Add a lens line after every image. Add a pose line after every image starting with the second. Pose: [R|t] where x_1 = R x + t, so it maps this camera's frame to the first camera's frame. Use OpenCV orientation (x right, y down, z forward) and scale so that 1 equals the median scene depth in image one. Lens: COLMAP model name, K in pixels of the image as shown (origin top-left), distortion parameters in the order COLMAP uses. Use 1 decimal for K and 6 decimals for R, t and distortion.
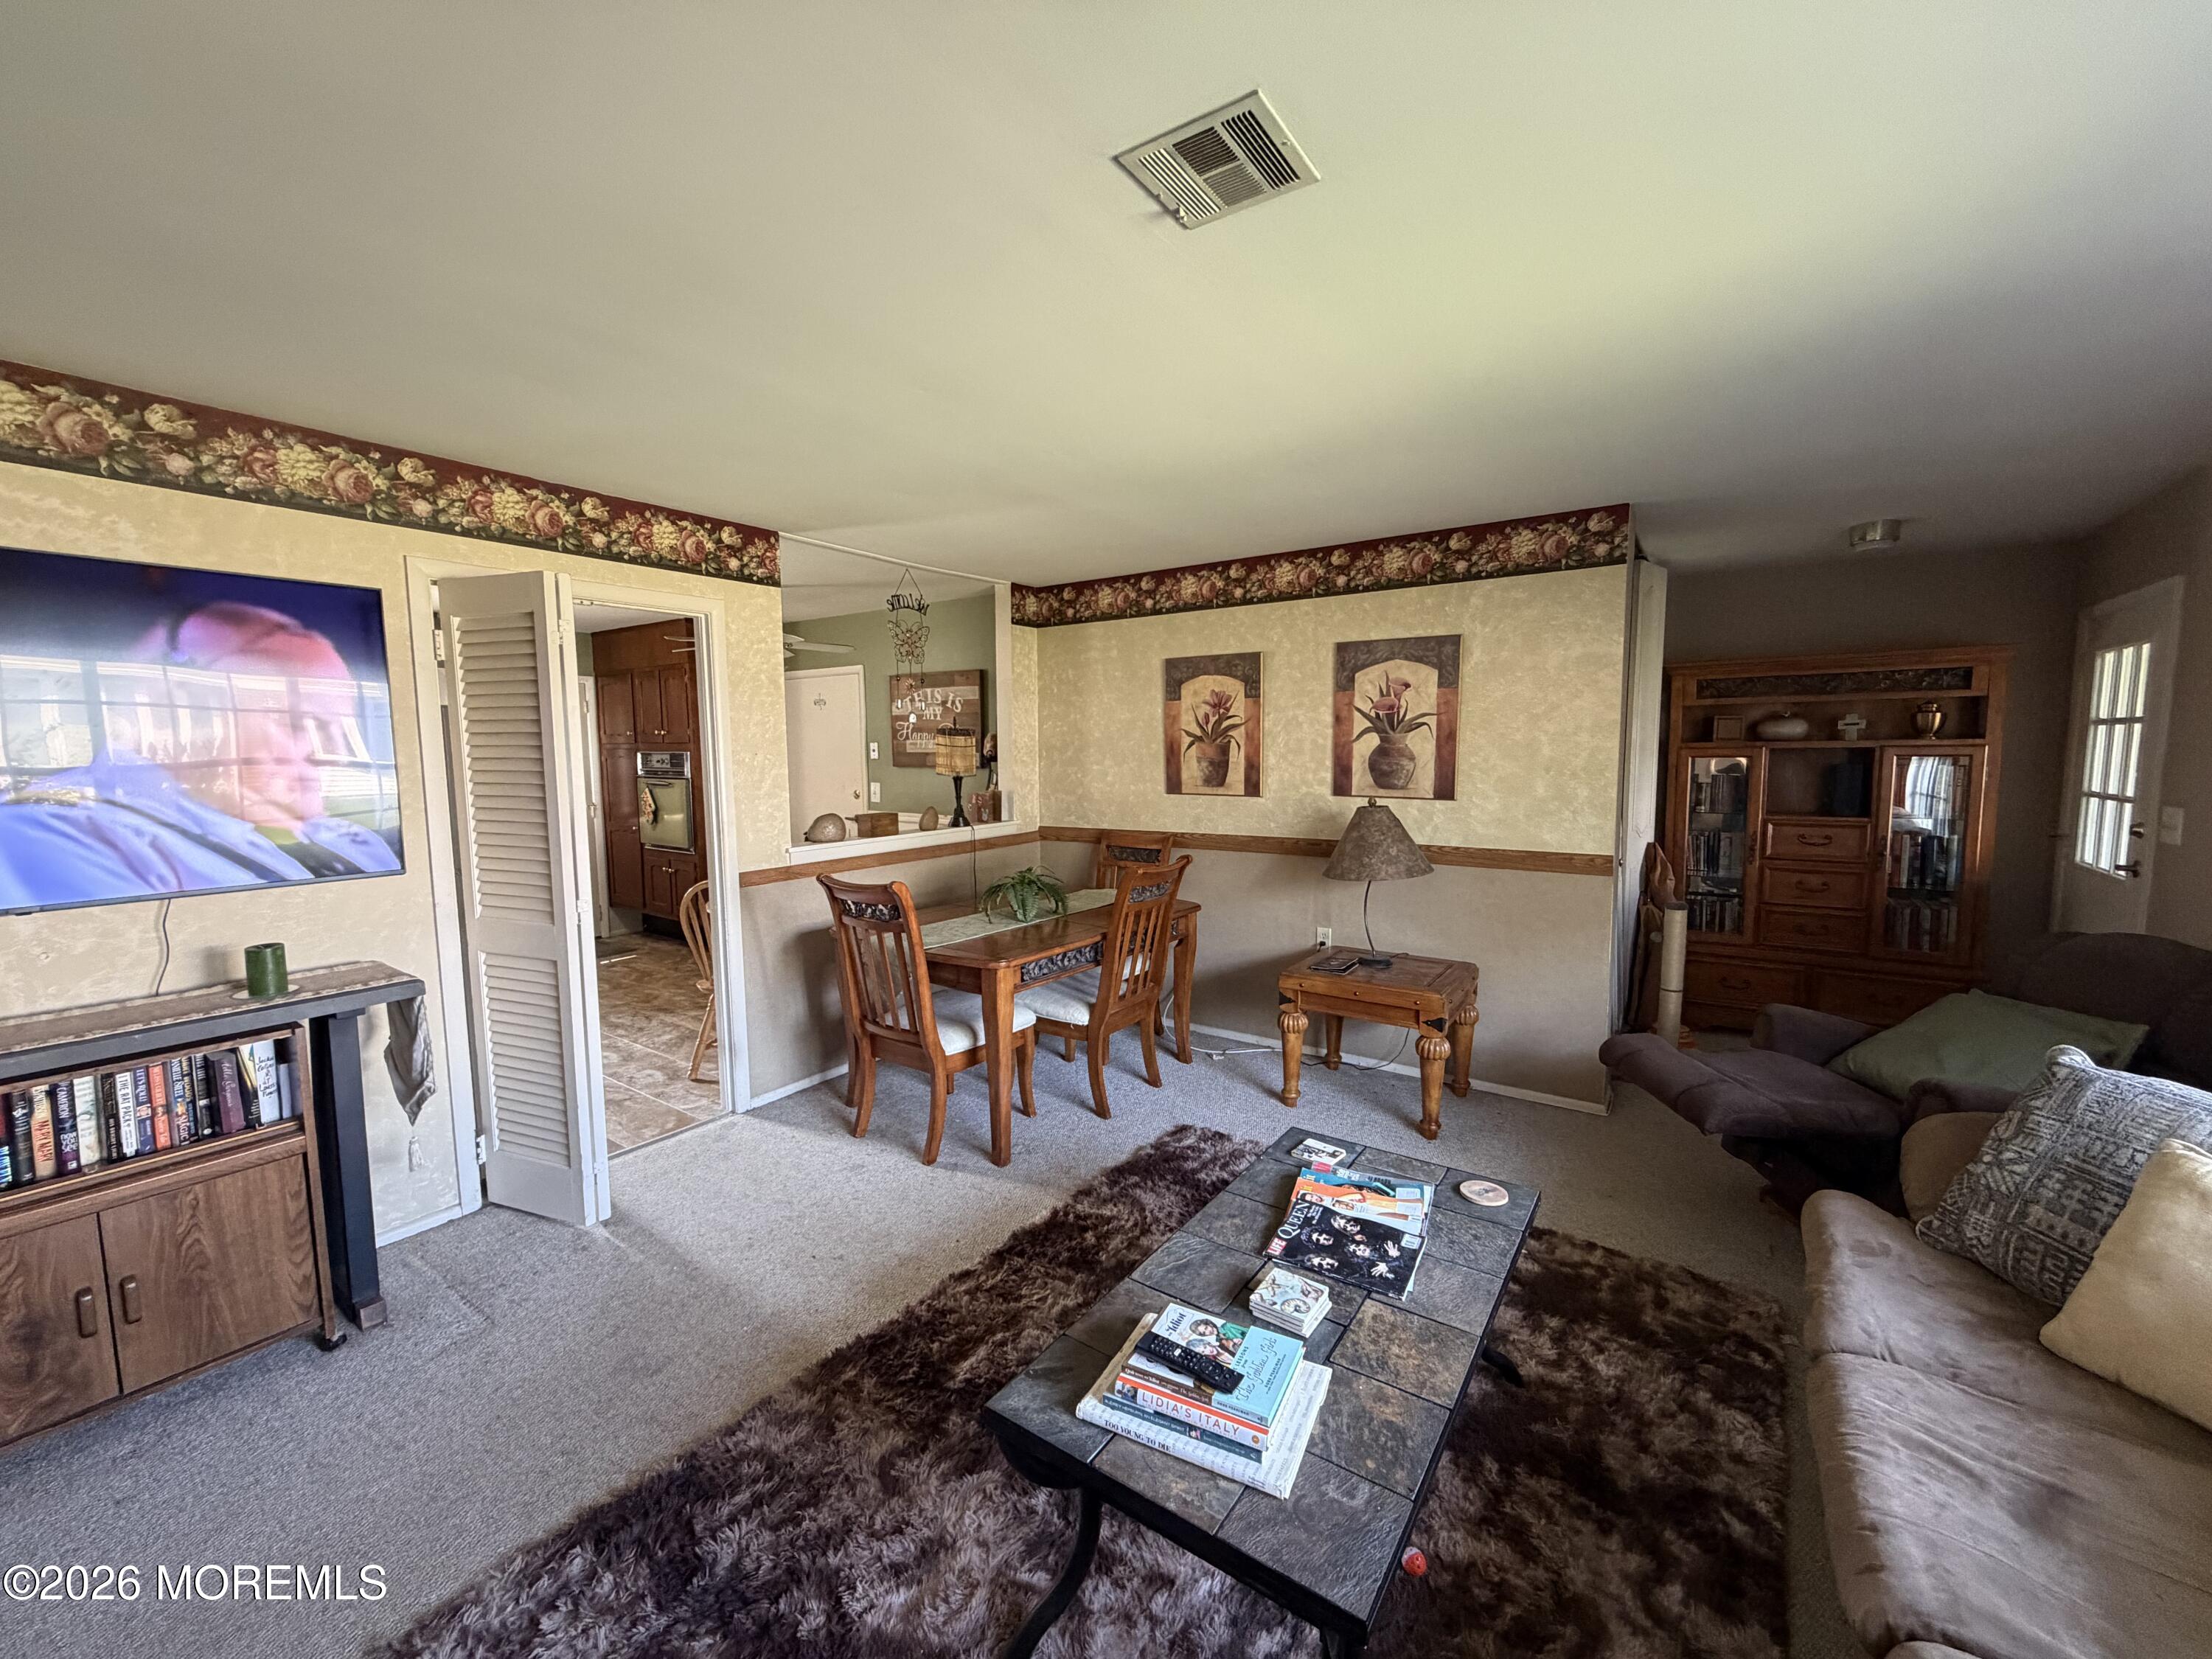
lens RADIAL K [[880.2, 0, 1103.1], [0, 880.2, 832.4], [0, 0, 1]] dist [0.000092, -0.000188]
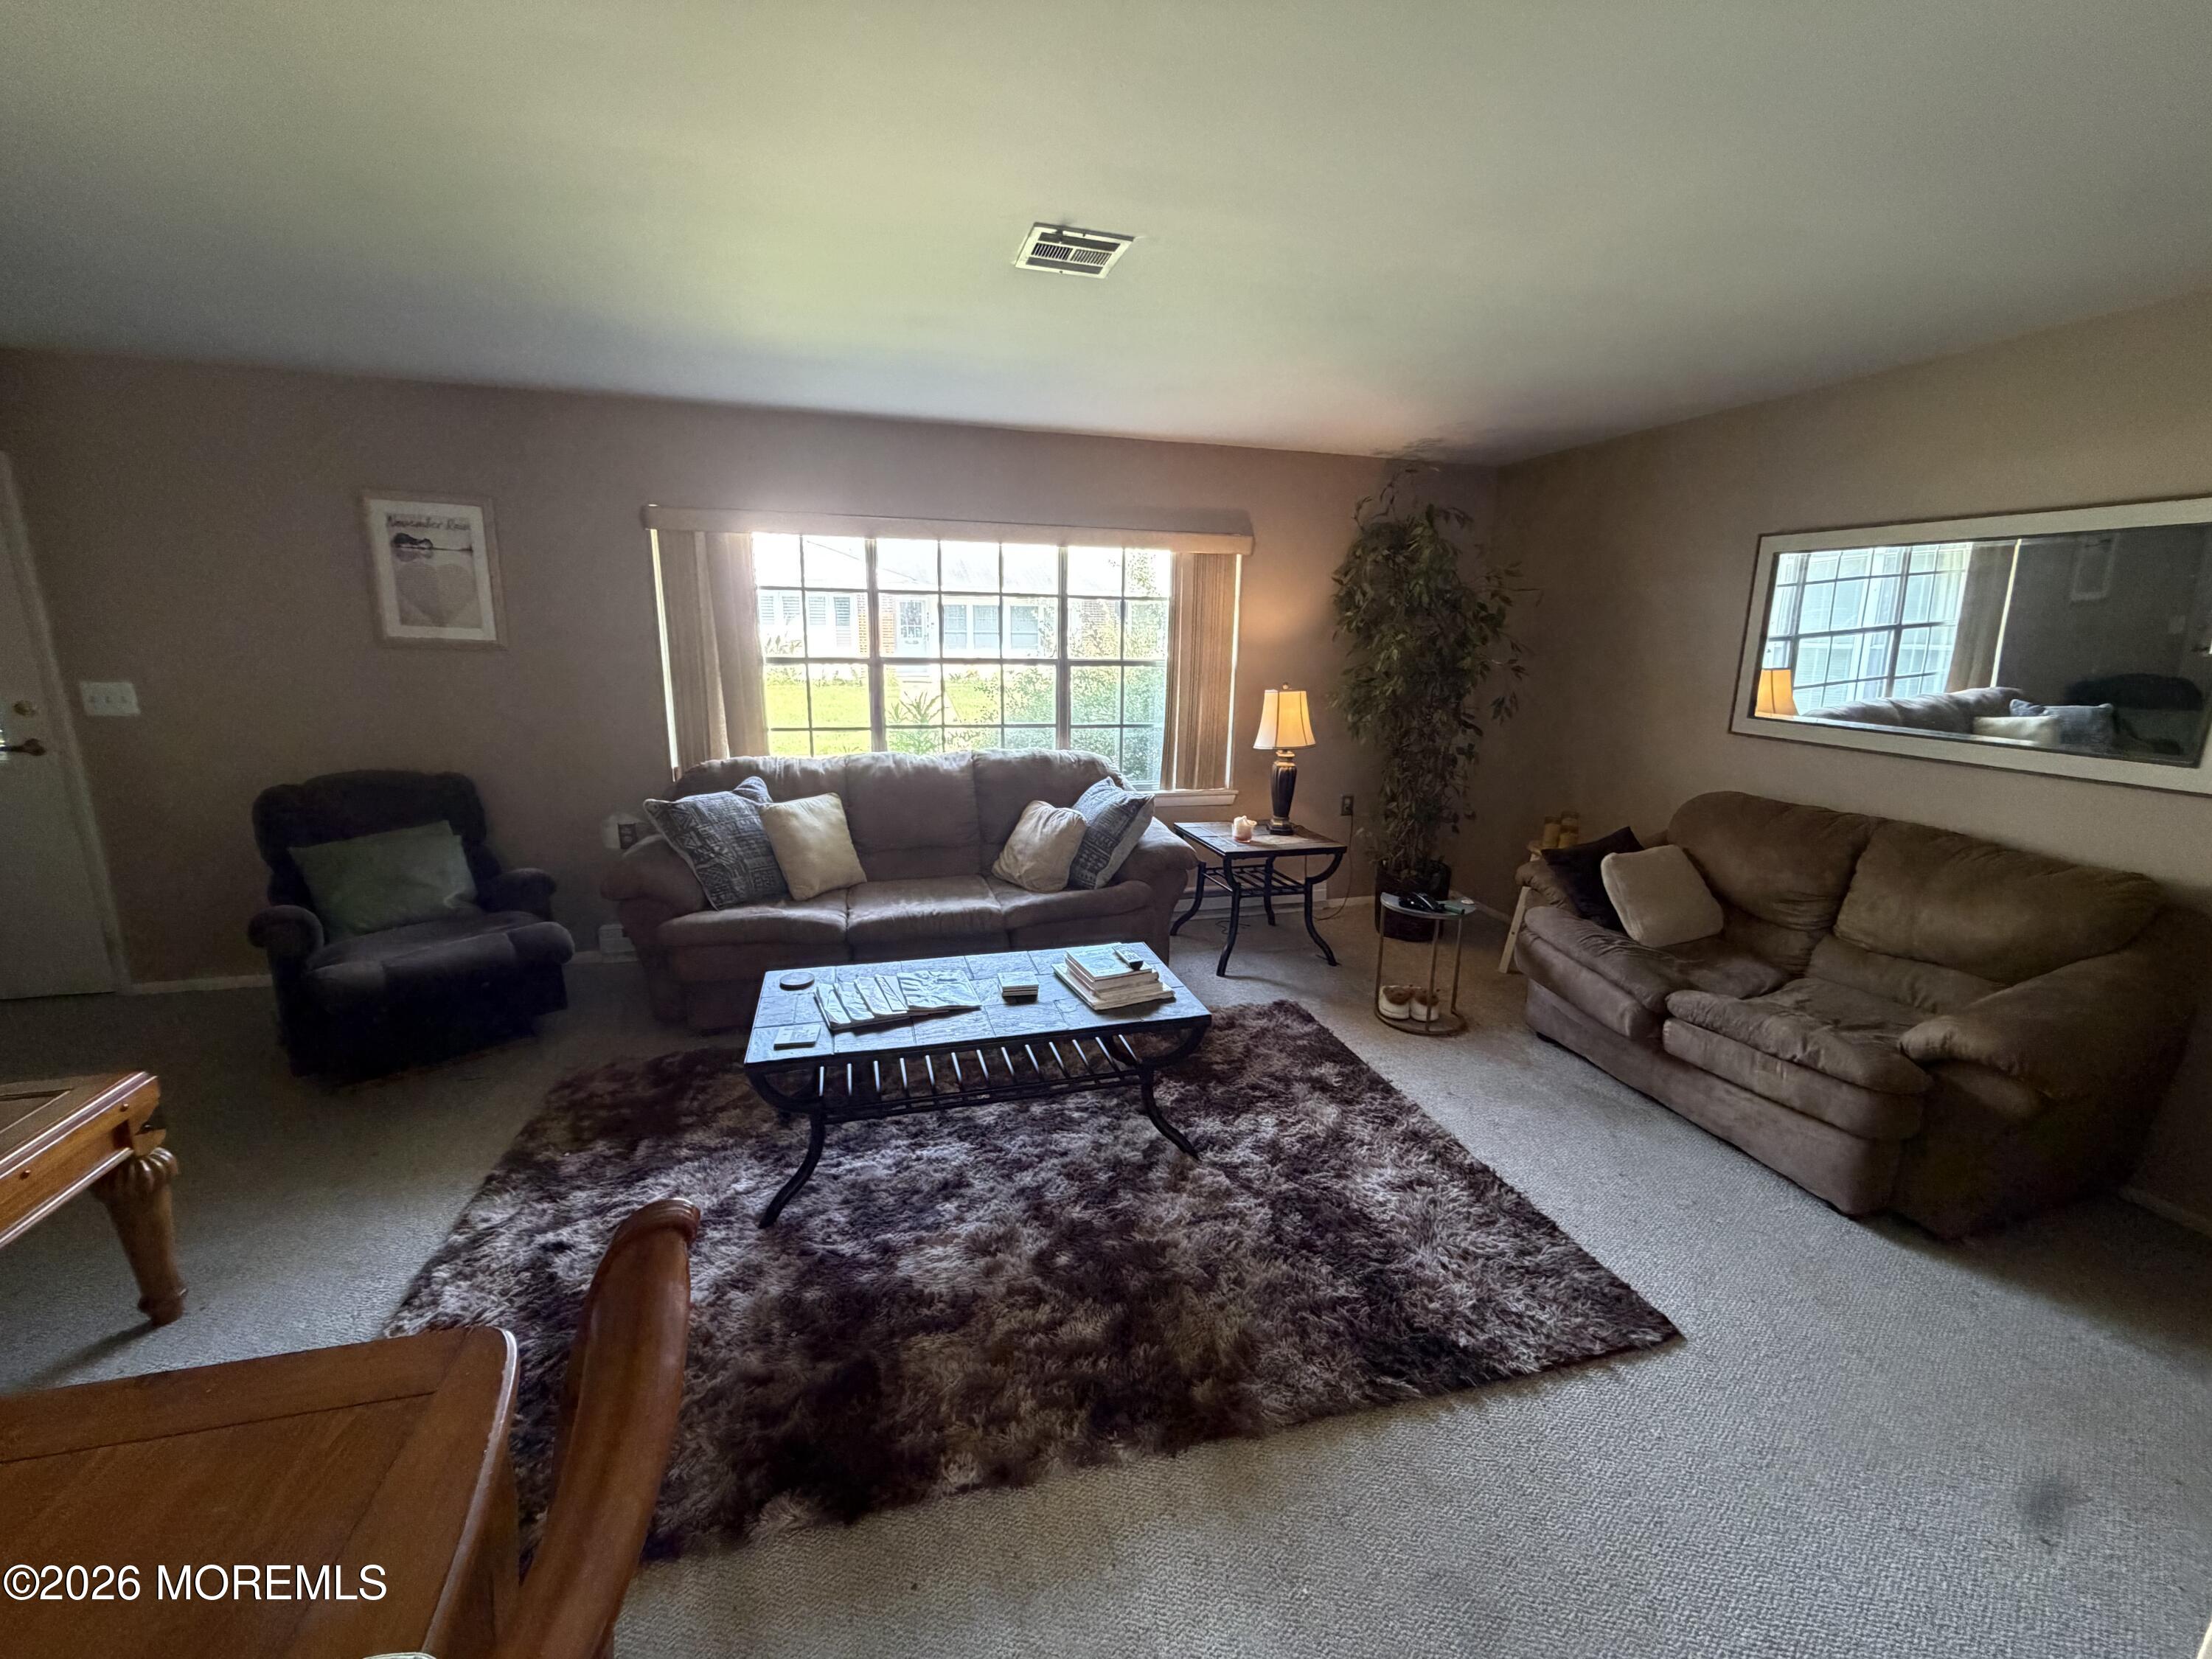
lens RADIAL K [[880.2, 0, 1097.2], [0, 880.2, 832.4], [0, 0, 1]] dist [-0.000254, -0.000146]
pose [[-0.774860, -0.144579, 0.615377, -0.411871], [0.052204, 0.955532, 0.290230, -0.094116], [-0.629973, 0.257013, -0.732856, 0.973967]]
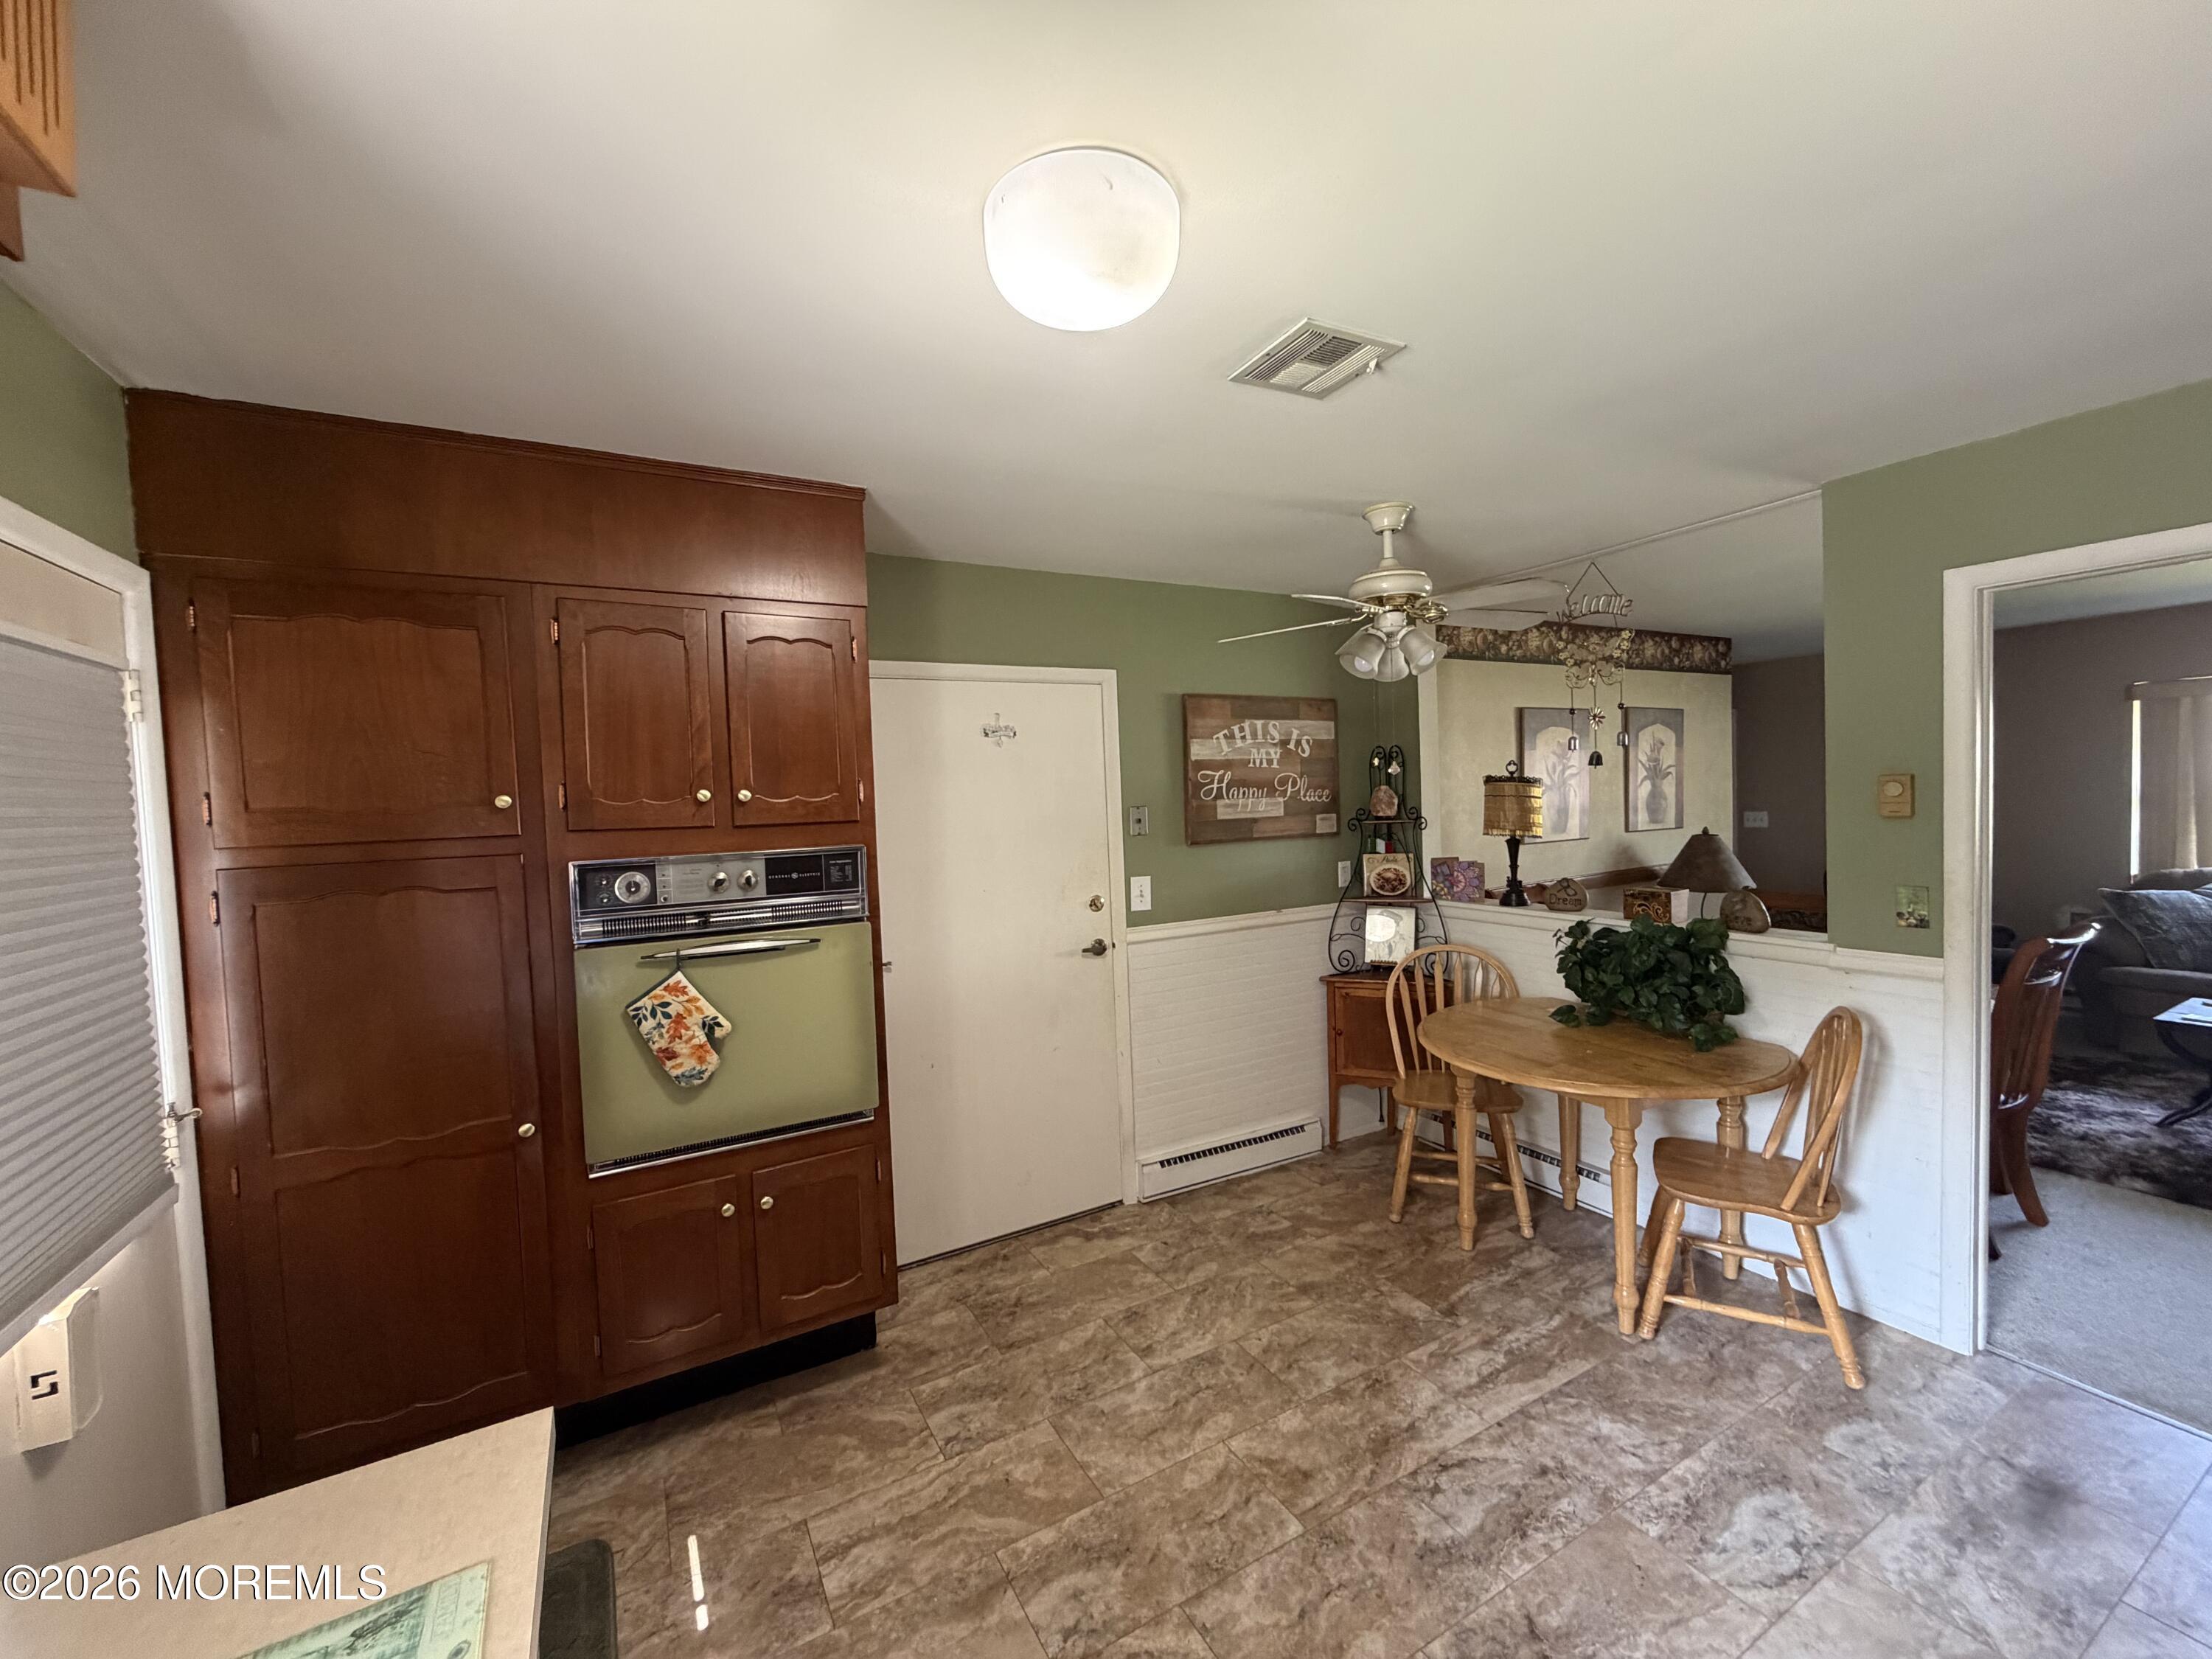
lens RADIAL K [[880.2, 0, 1097.2], [0, 880.2, 832.4], [0, 0, 1]] dist [-0.000254, -0.000146]
pose [[0.432334, -0.047005, 0.900488, -1.408523], [0.123265, 0.992346, -0.007382, -0.151403], [-0.893249, 0.114190, 0.434819, 1.390840]]
